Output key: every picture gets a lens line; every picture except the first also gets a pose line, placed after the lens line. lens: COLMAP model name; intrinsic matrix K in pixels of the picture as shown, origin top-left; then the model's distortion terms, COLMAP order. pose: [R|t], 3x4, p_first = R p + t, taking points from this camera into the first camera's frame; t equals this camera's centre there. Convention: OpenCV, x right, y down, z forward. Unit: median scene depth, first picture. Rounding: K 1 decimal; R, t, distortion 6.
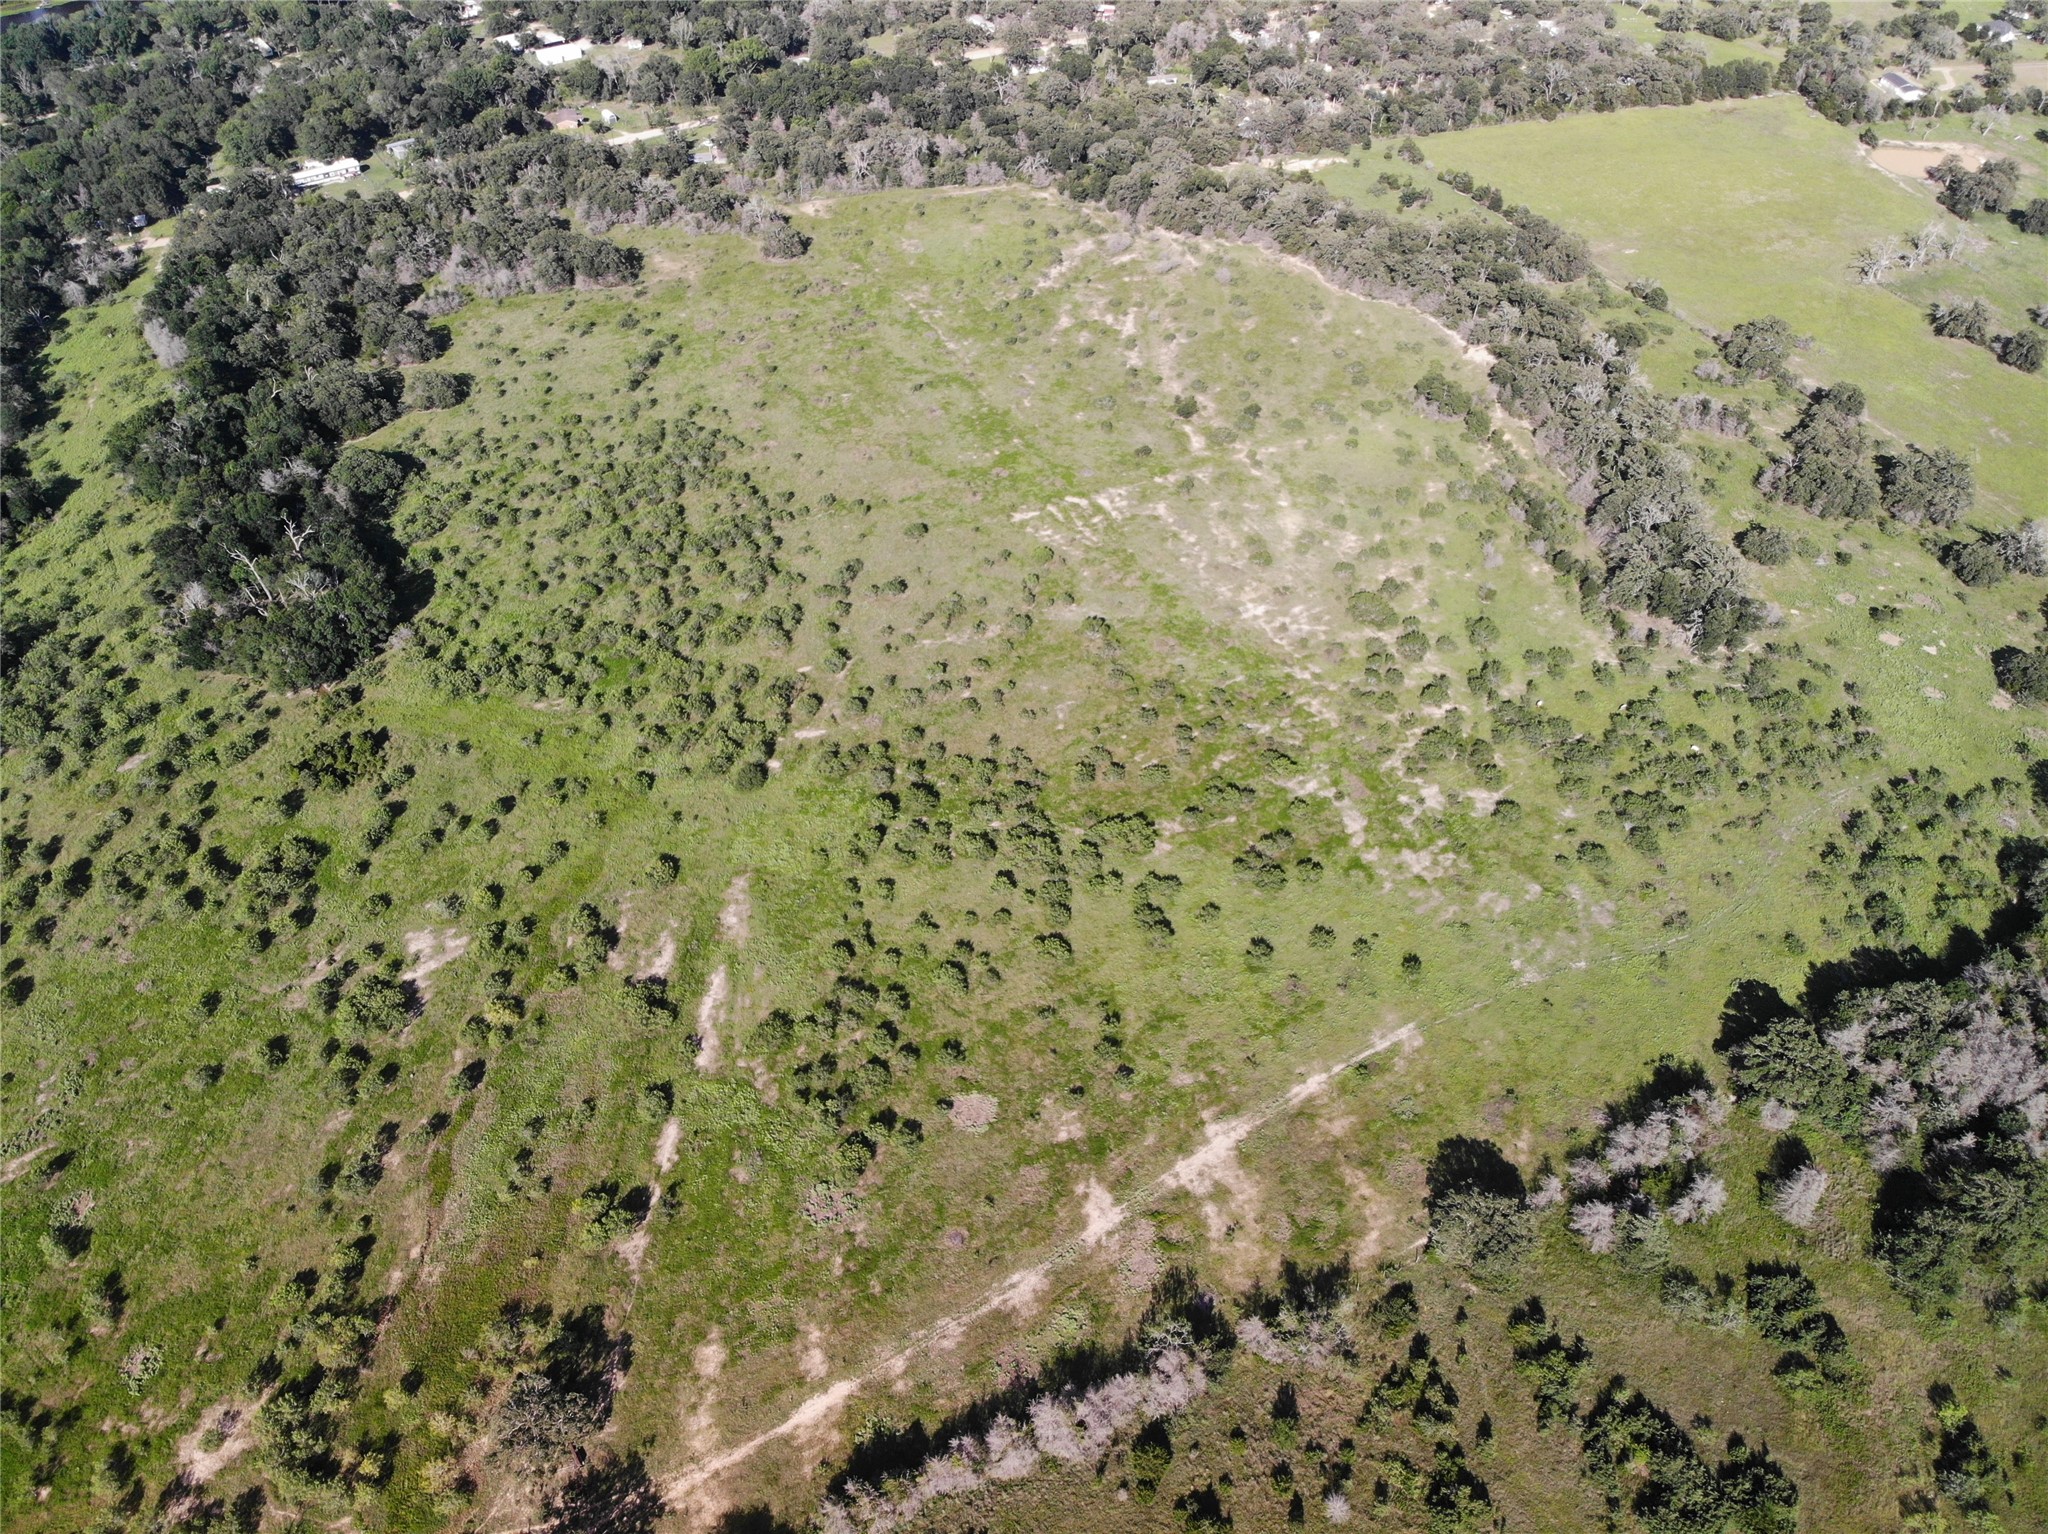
lens RADIAL K [[1505.1, 0, 1017.4], [0, 1505.1, 761.0], [0, 0, 1]] dist [0.054578, -0.167044]
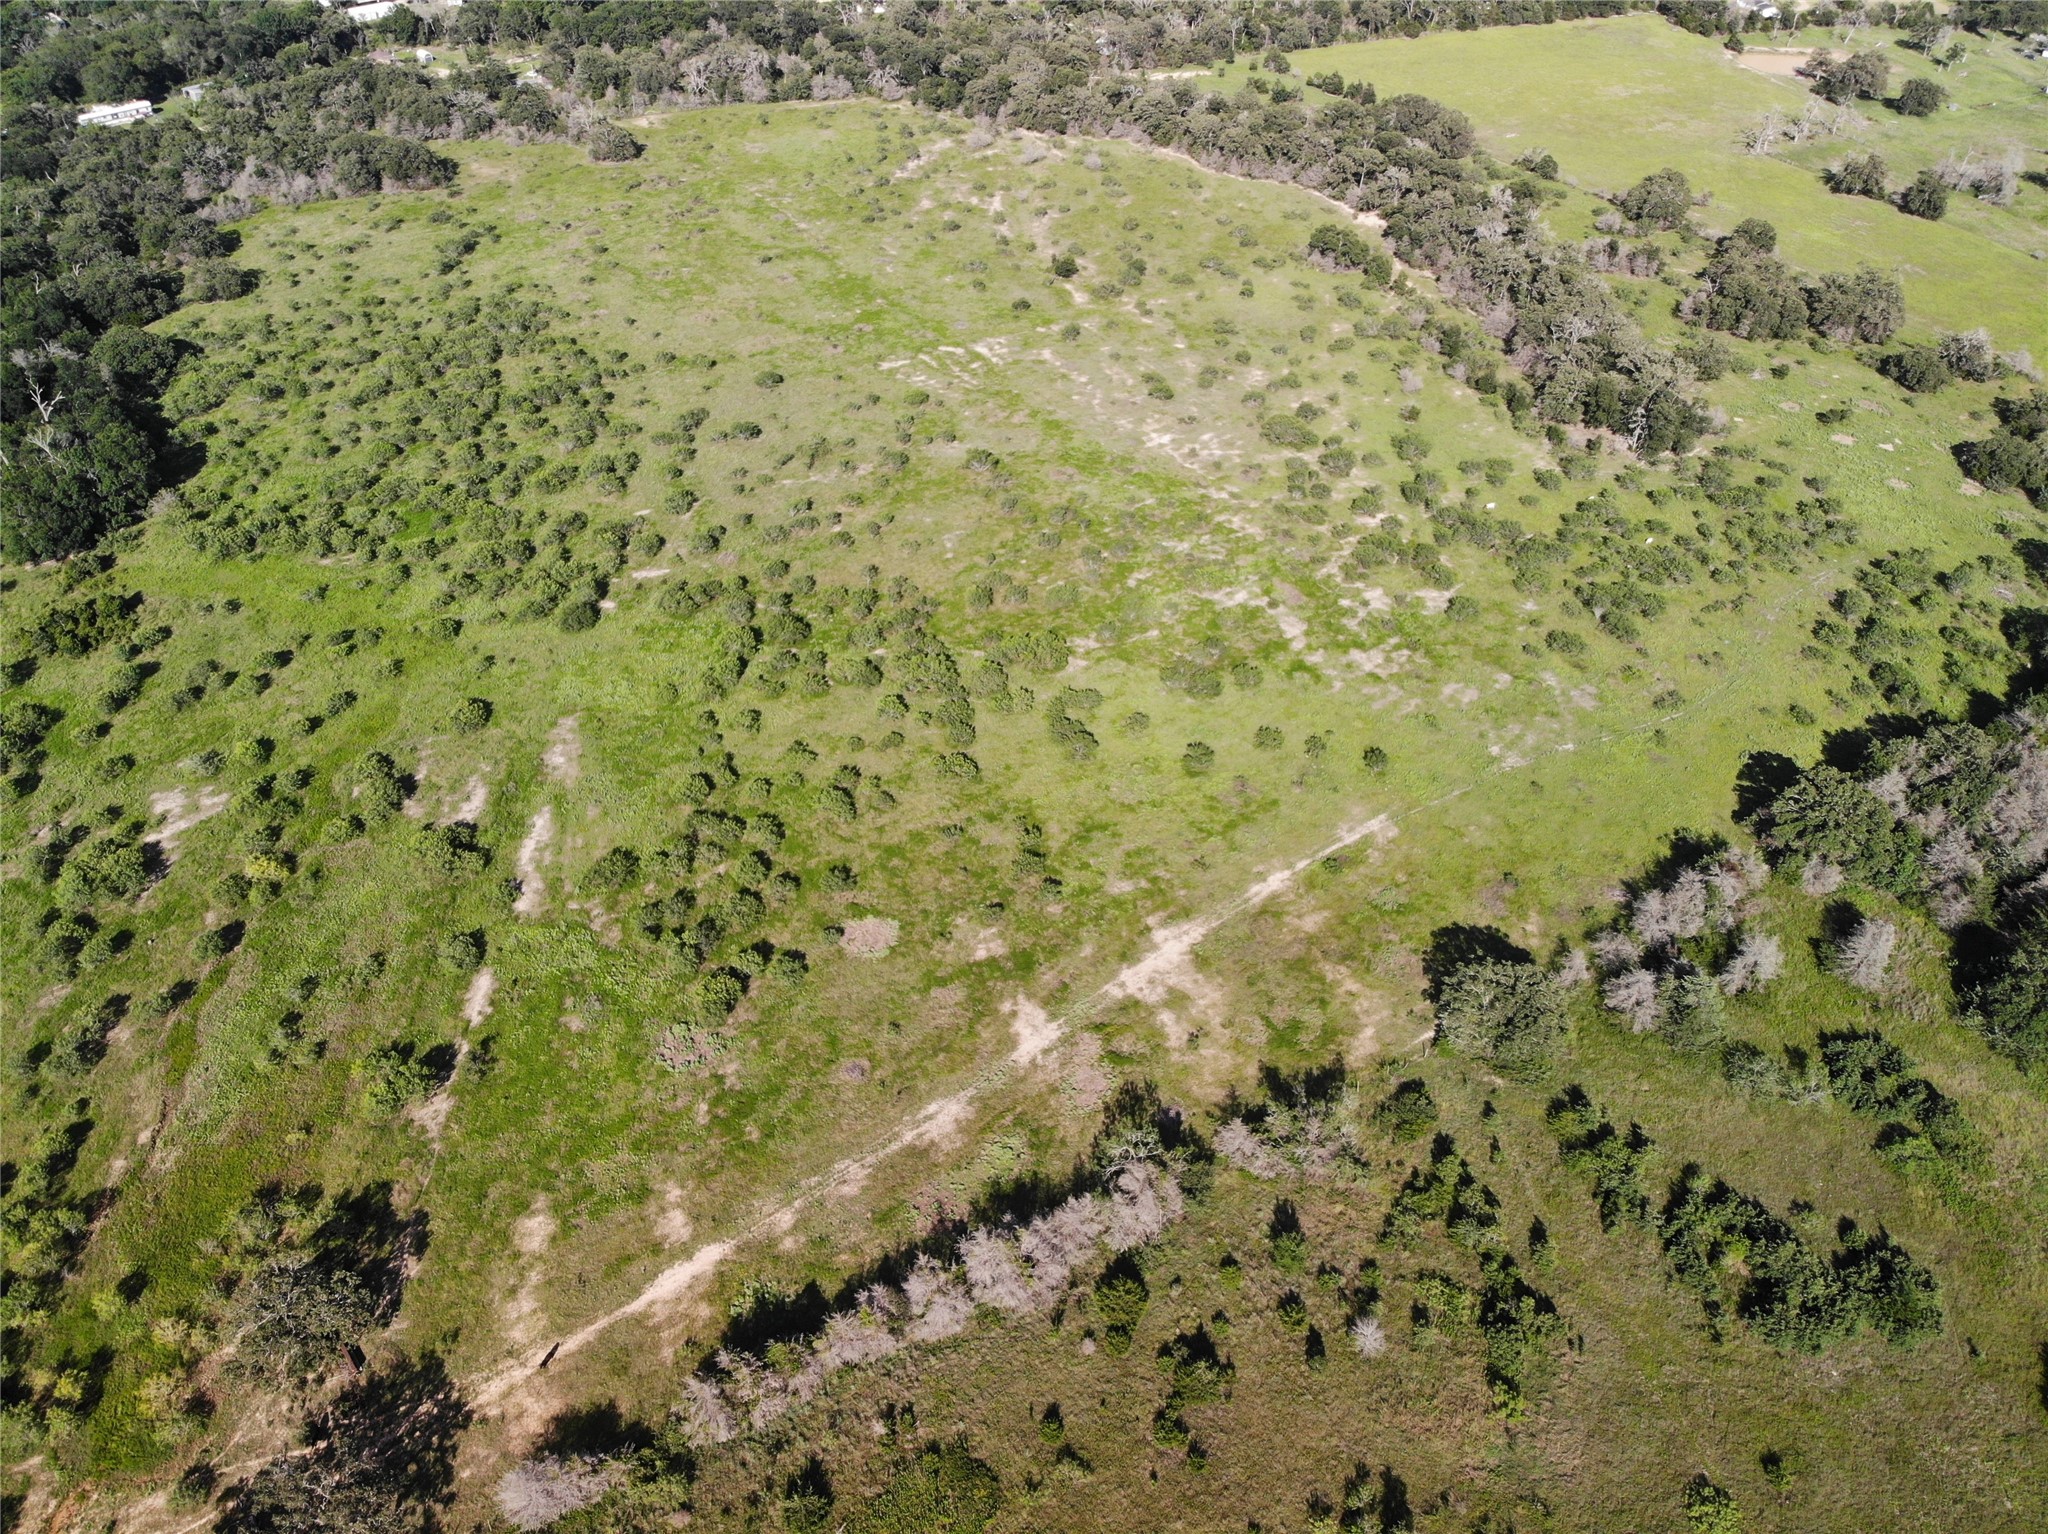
lens RADIAL K [[1501.0, 0, 1017.8], [0, 1501.0, 768.3], [0, 0, 1]] dist [0.052116, -0.160755]
pose [[0.995406, -0.058817, 0.075549, -0.004272], [0.062992, 0.996545, -0.054133, 0.174511], [-0.072104, 0.058644, 0.995672, 0.171577]]
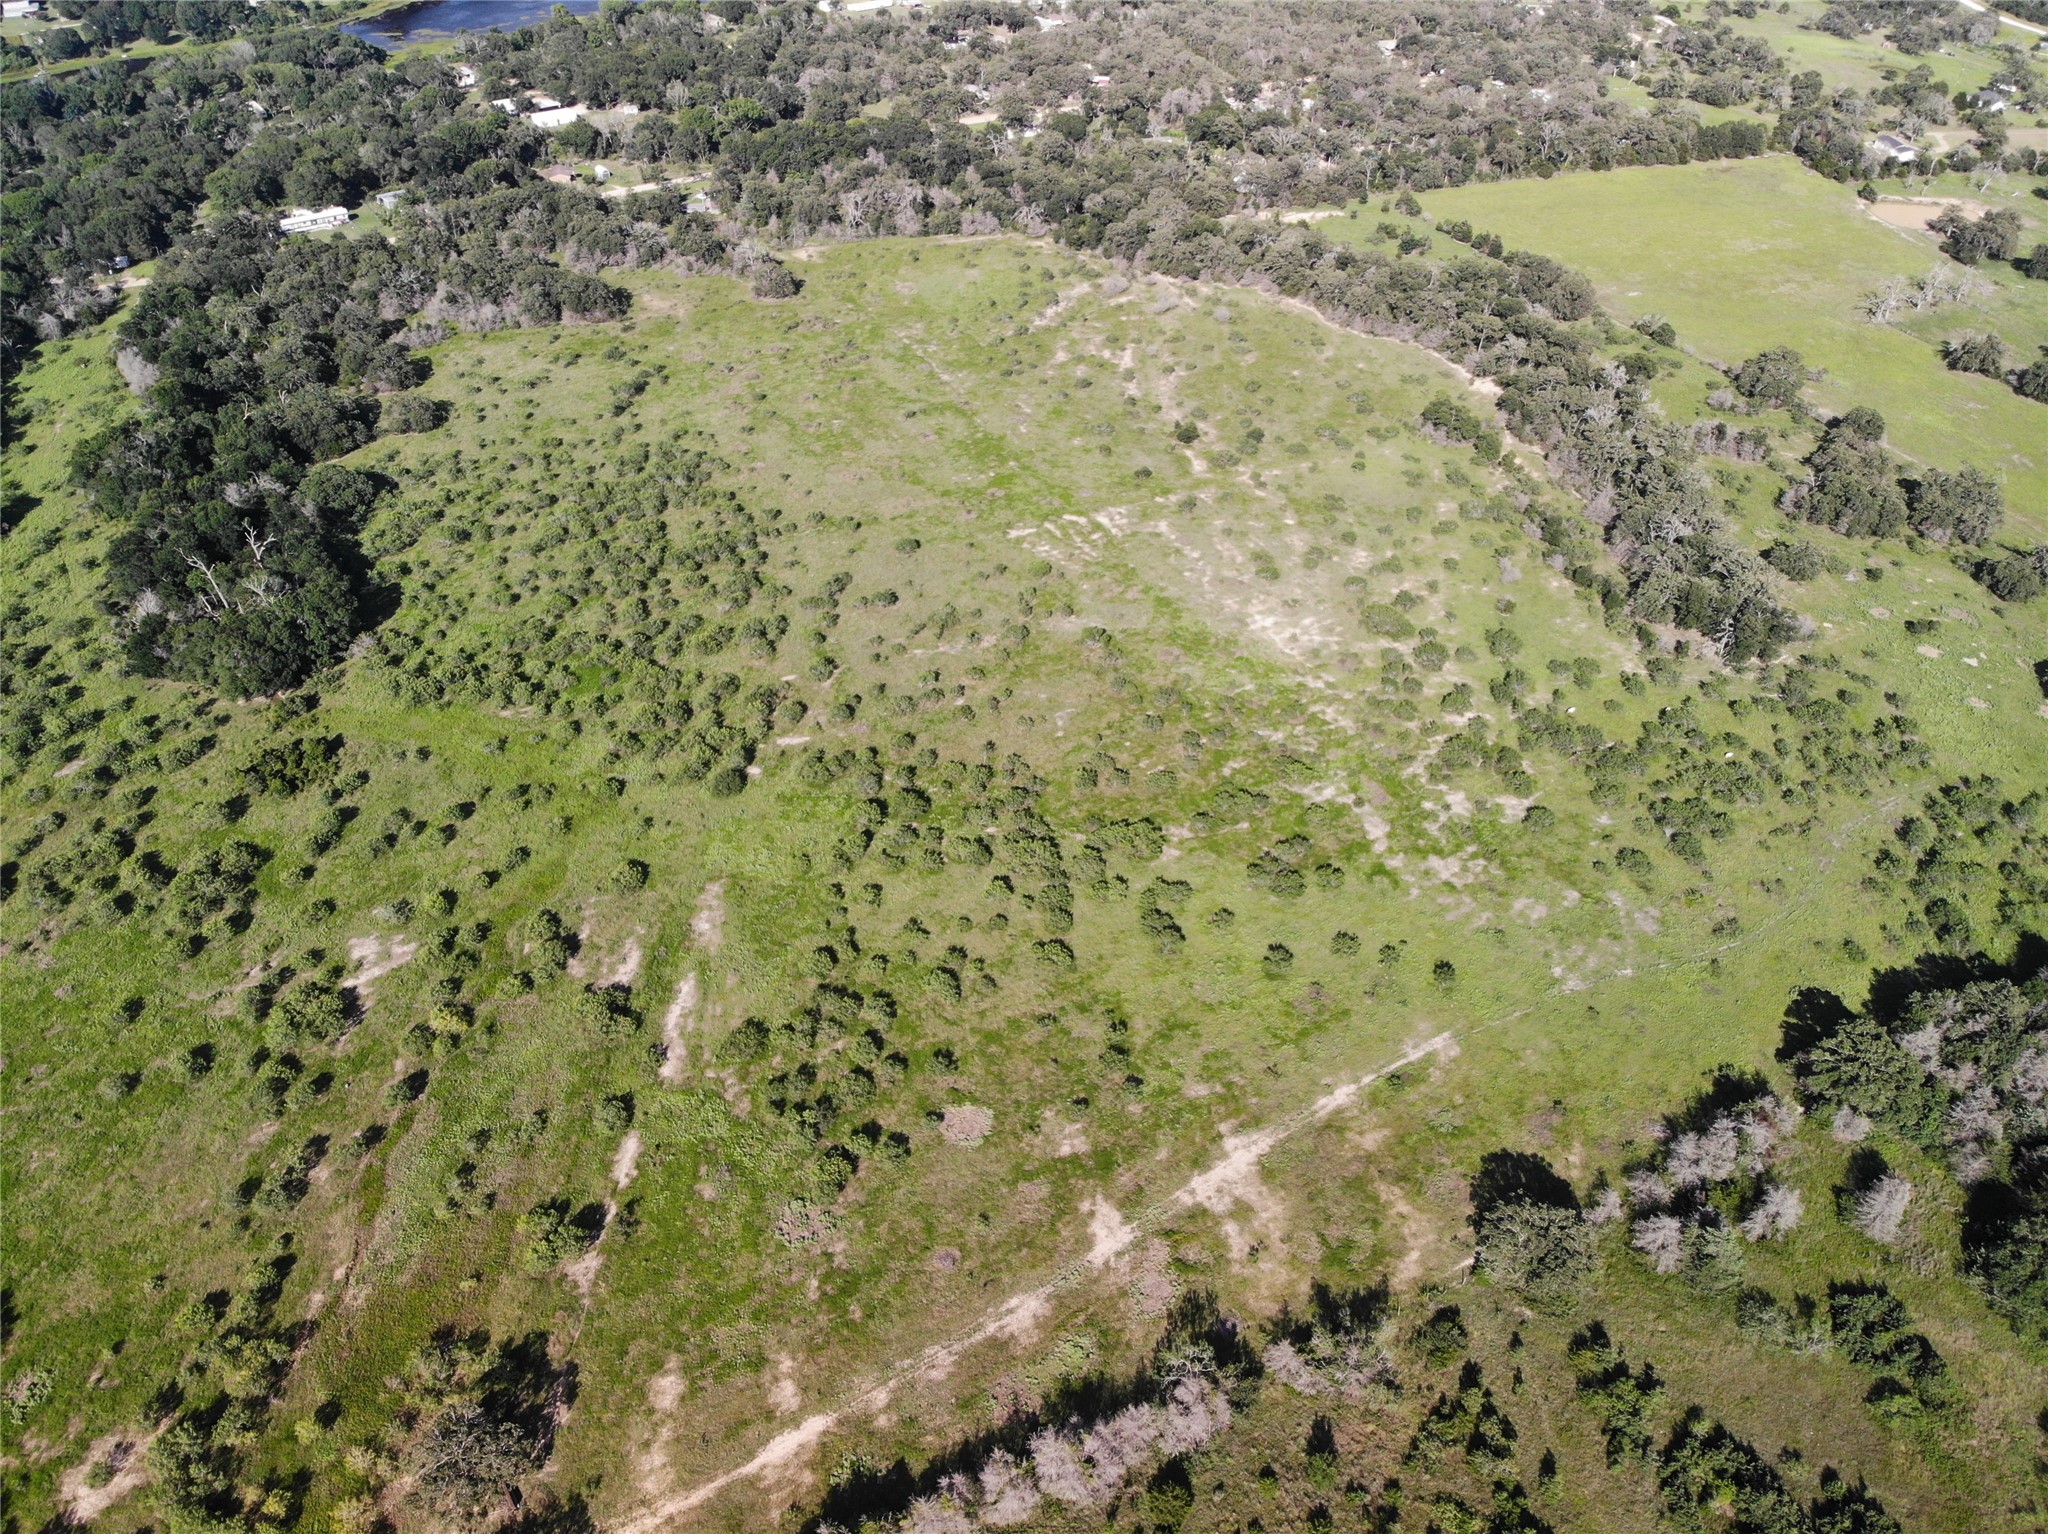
lens RADIAL K [[1505.1, 0, 1017.4], [0, 1505.1, 761.0], [0, 0, 1]] dist [0.054578, -0.167044]
pose [[0.999992, -0.000379, 0.004043, -0.001982], [0.000688, 0.997044, -0.076828, 0.077505], [-0.004002, 0.076830, 0.997036, 0.074582]]
